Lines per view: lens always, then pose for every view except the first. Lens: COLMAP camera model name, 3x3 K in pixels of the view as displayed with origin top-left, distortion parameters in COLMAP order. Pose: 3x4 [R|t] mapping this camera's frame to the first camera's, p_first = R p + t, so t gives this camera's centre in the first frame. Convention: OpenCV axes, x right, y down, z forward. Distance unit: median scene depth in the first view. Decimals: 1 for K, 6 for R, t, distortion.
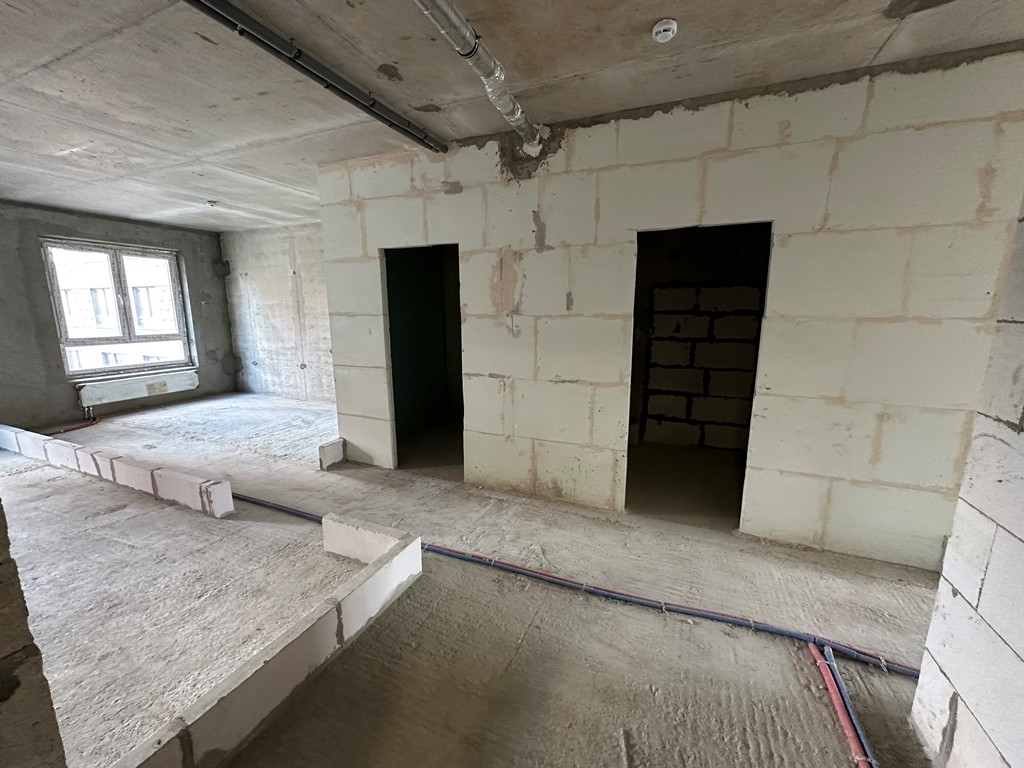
lens RADIAL K [[410.5, 0, 512.0], [0, 410.5, 384.0], [0, 0, 1]] dist [-0.003698, -0.000458]
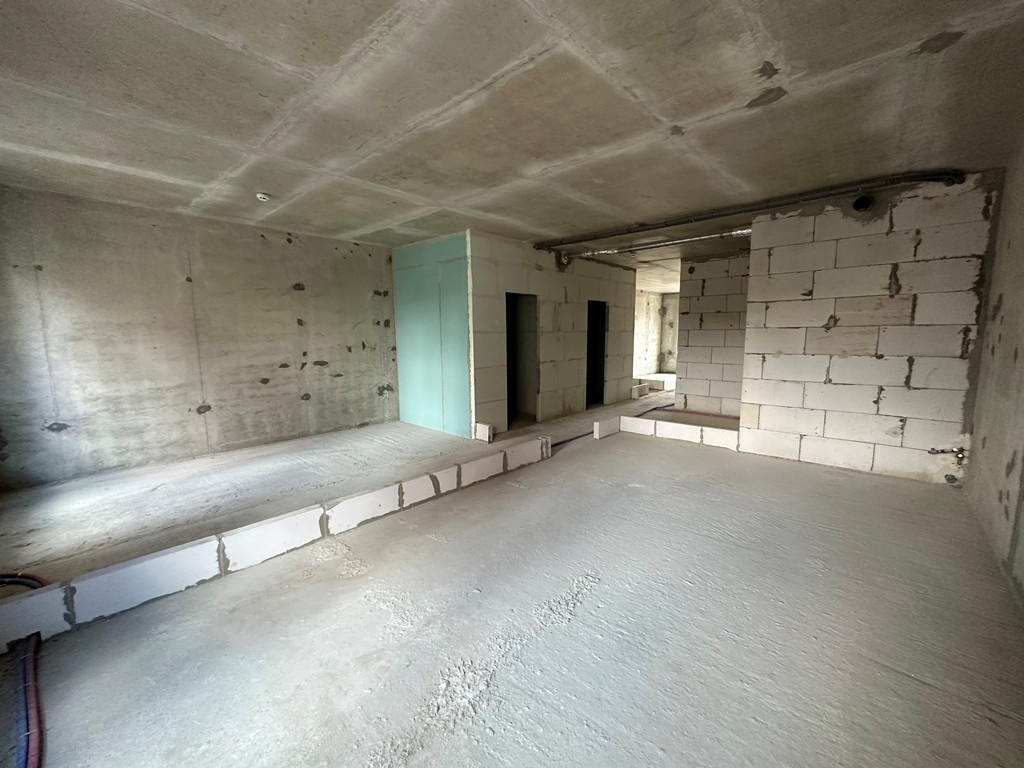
lens RADIAL K [[410.5, 0, 512.0], [0, 410.5, 384.0], [0, 0, 1]] dist [-0.003698, -0.000458]
pose [[0.332405, -0.119099, 0.935587, -1.772133], [0.177410, 0.982182, 0.061998, -0.062295], [-0.926300, 0.145374, 0.347612, 0.434339]]
